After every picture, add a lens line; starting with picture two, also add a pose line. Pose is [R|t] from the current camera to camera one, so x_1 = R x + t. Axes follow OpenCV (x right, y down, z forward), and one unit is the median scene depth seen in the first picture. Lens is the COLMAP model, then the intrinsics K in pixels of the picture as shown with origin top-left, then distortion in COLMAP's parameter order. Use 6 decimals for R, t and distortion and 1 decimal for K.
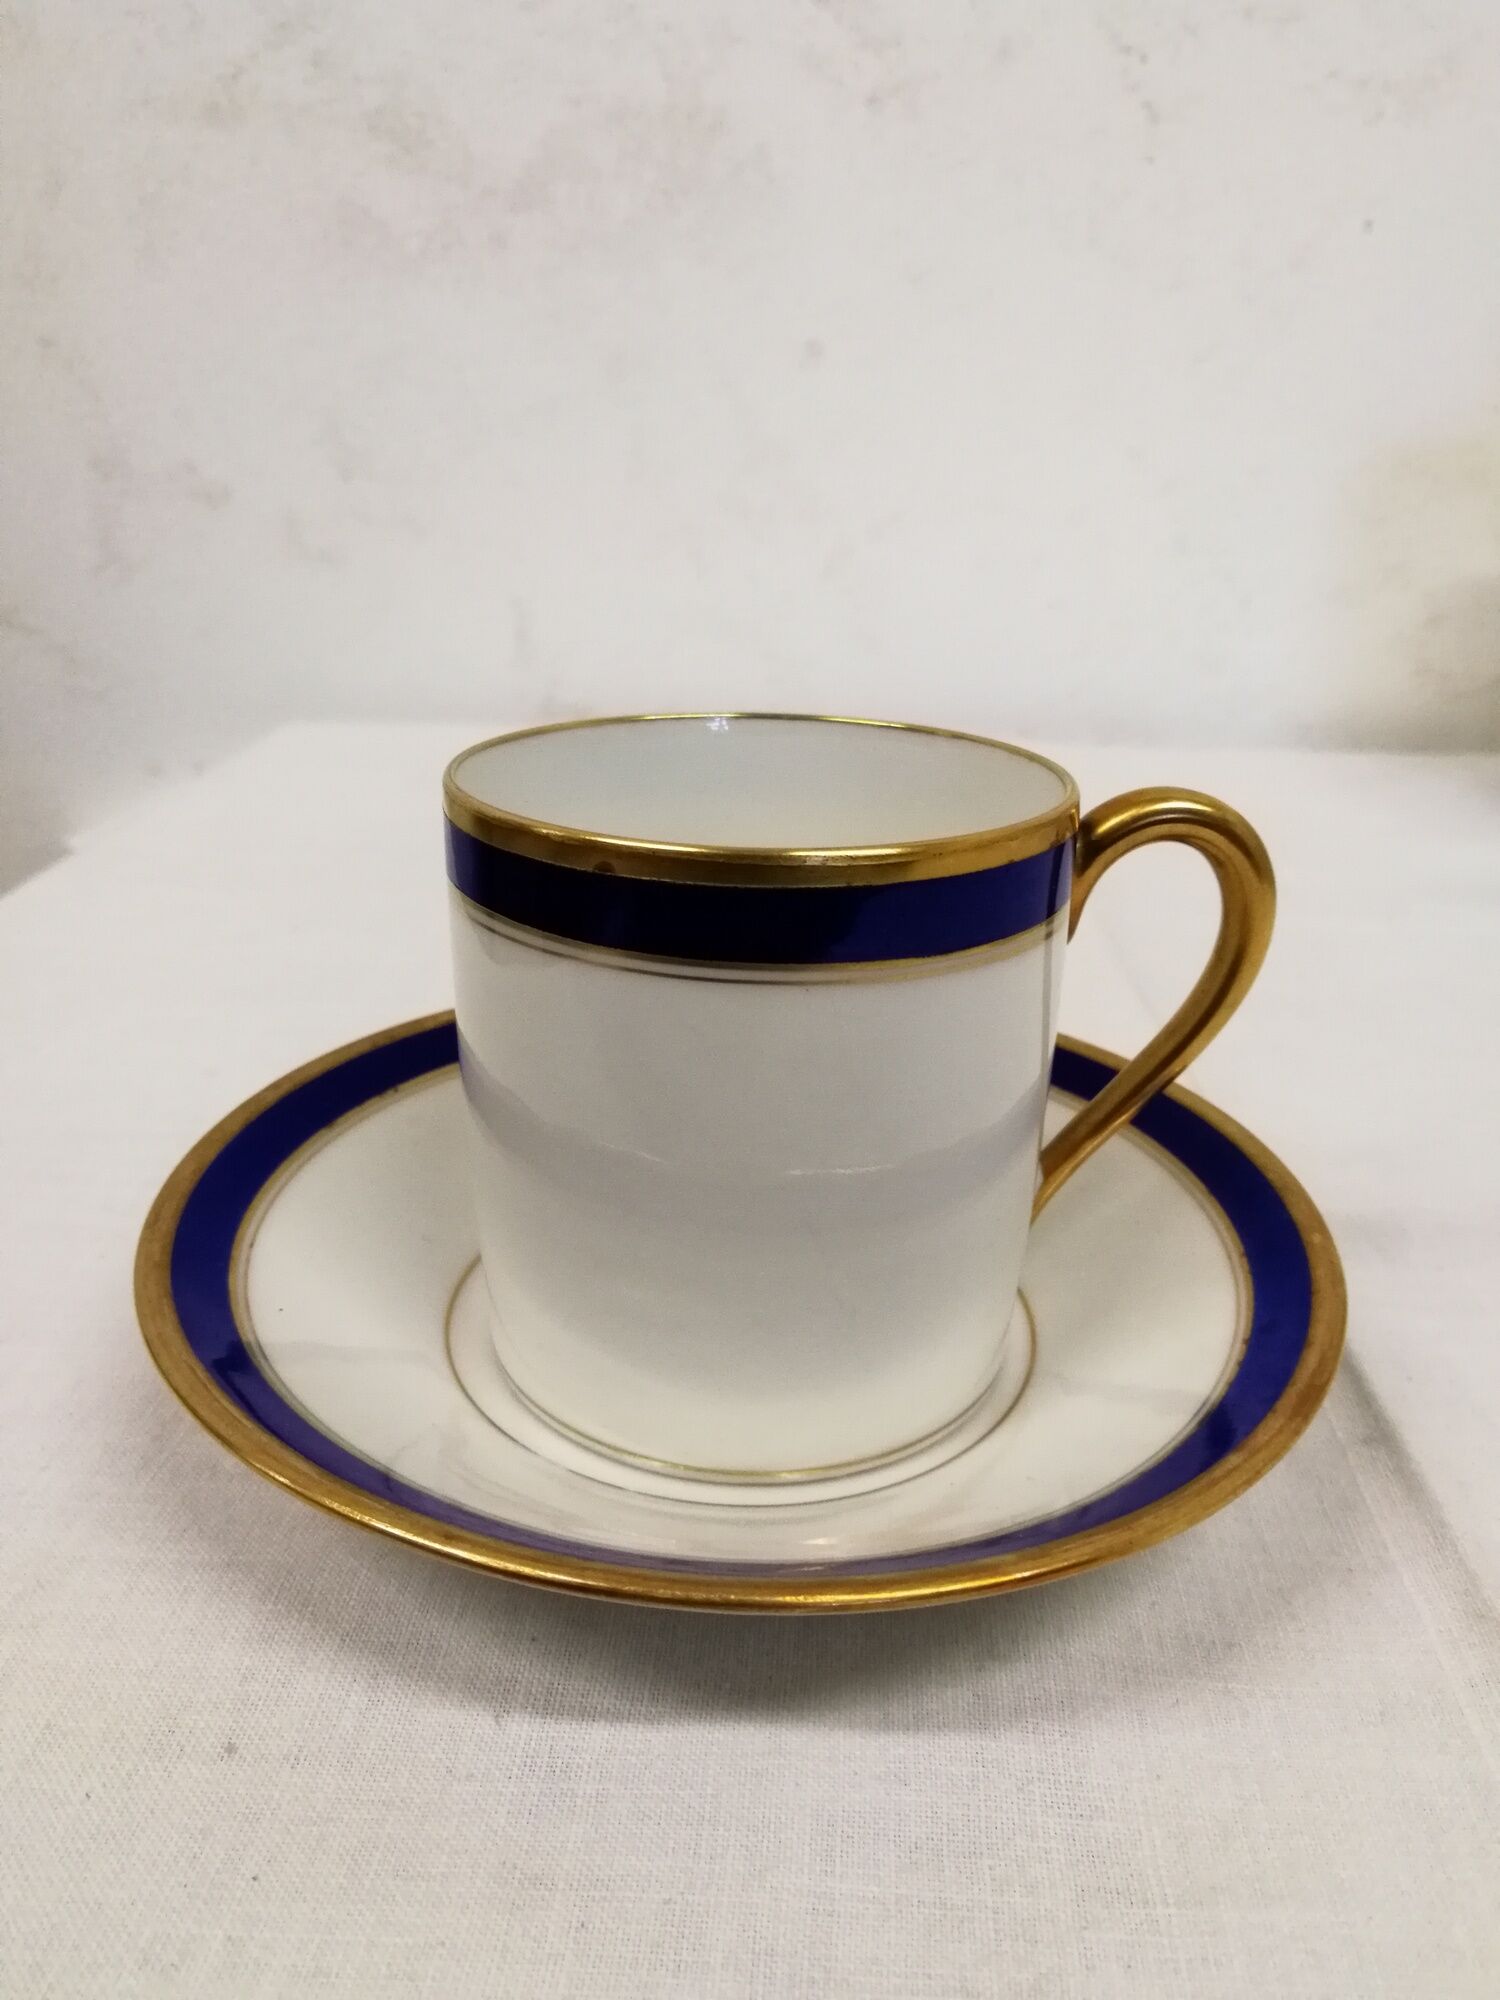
lens RADIAL K [[1425.4, 0, 752.7], [0, 1425.4, 982.5], [0, 0, 1]] dist [-0.002535, 0.012376]
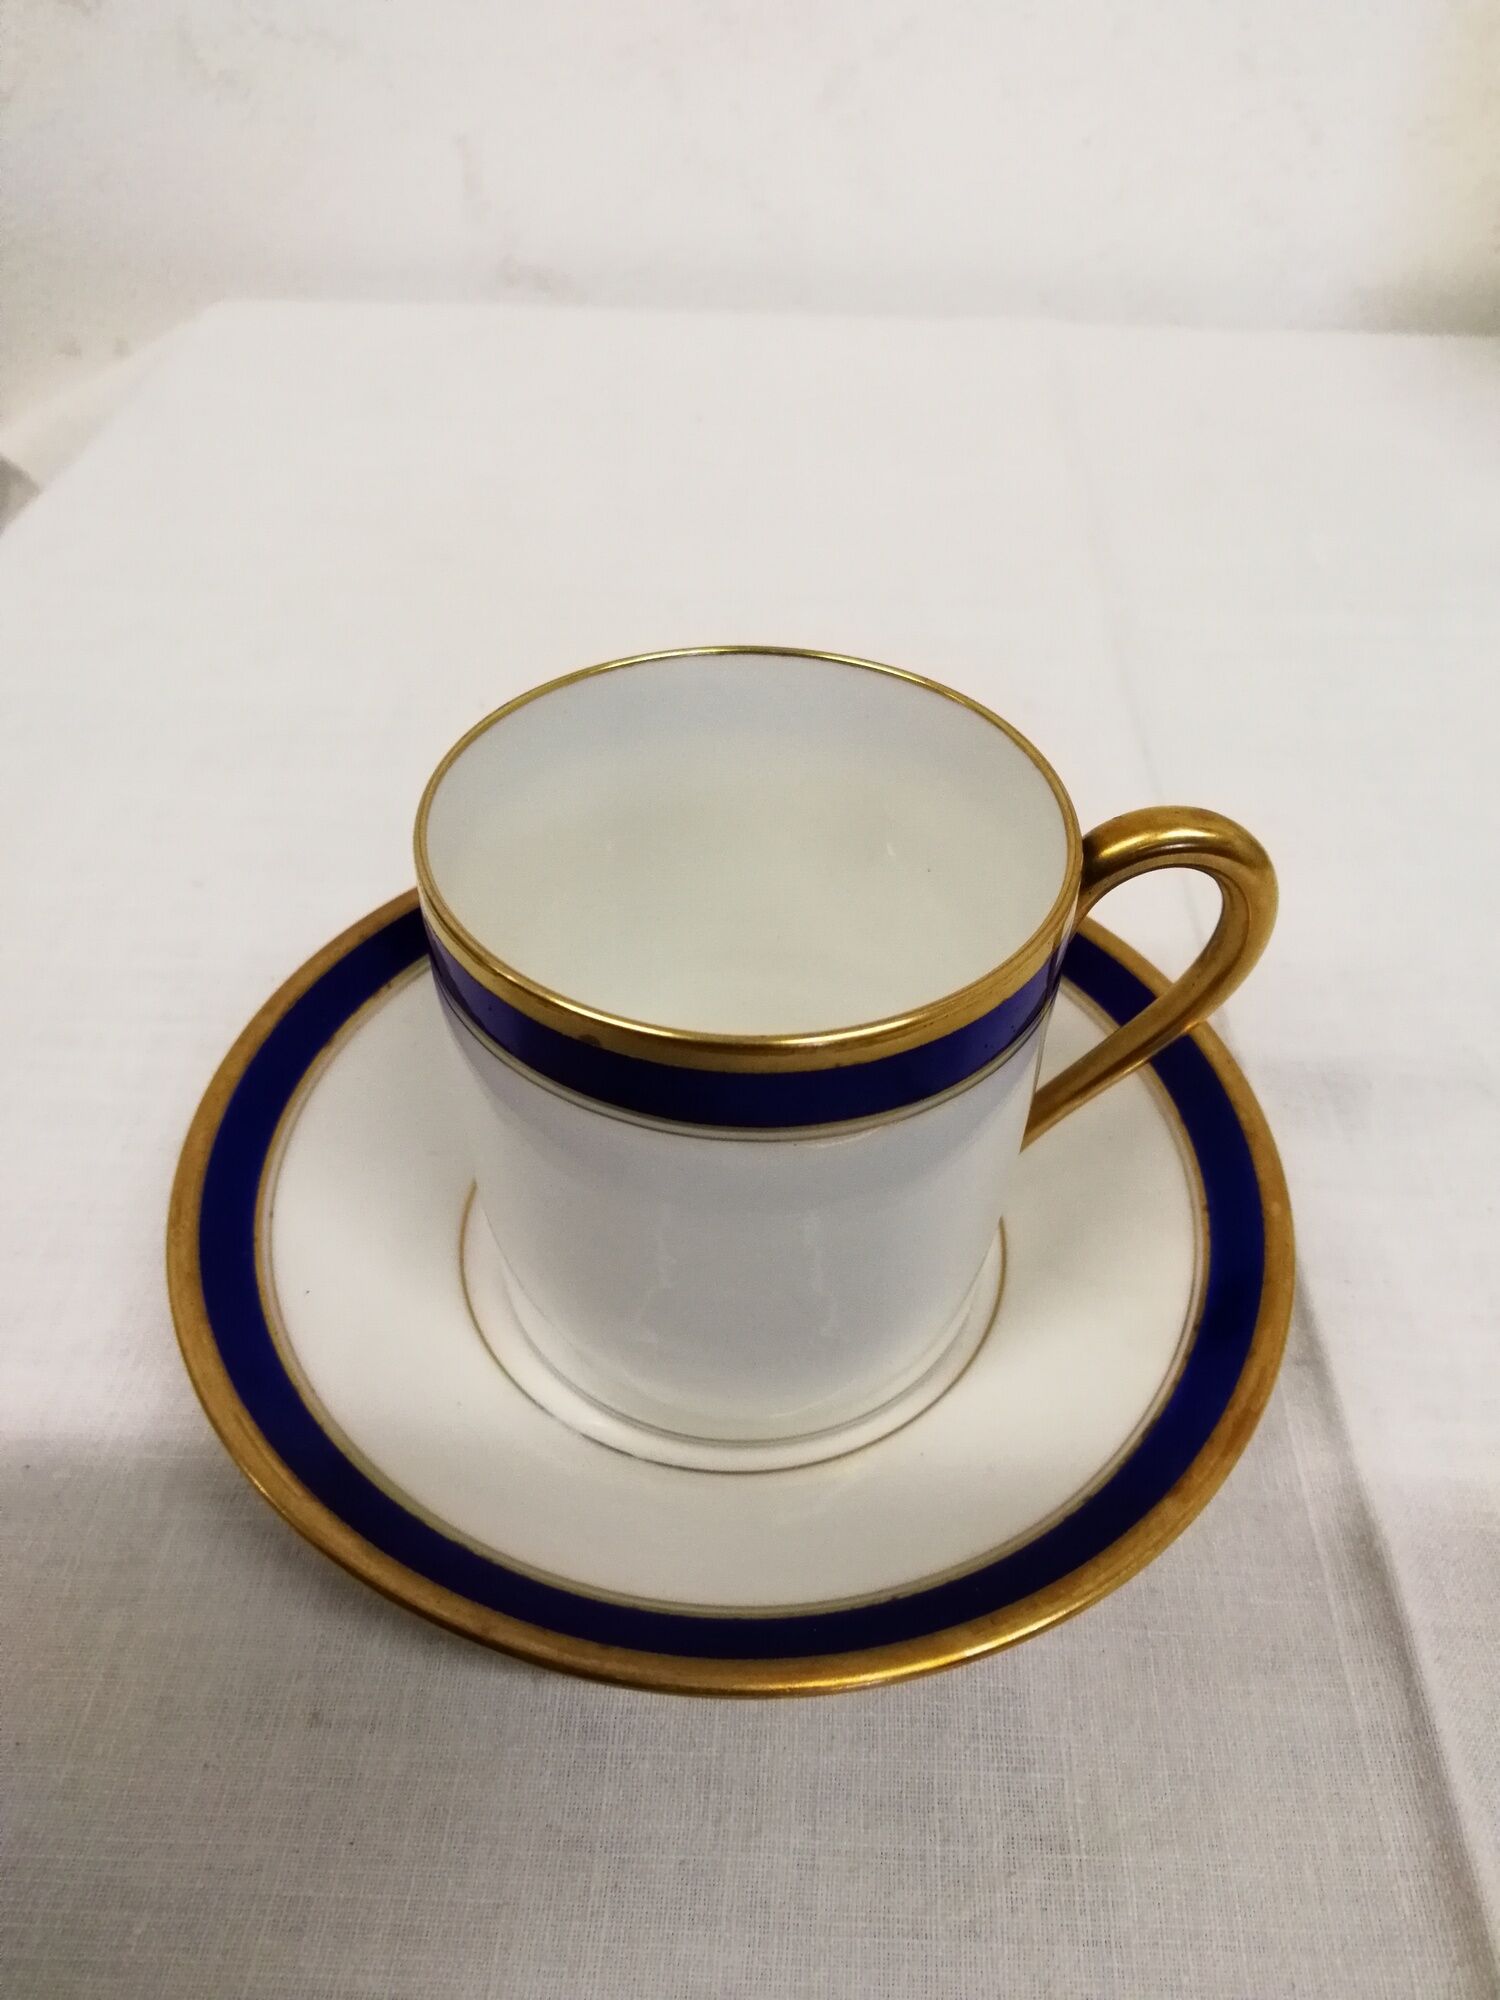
lens RADIAL K [[1425.4, 0, 757.7], [0, 1425.4, 984.9], [0, 0, 1]] dist [-0.002535, 0.012376]
pose [[0.999928, -0.010919, 0.005018, 0.006342], [0.008384, 0.933047, 0.359656, -0.374162], [-0.008609, -0.359588, 0.933071, 0.074057]]
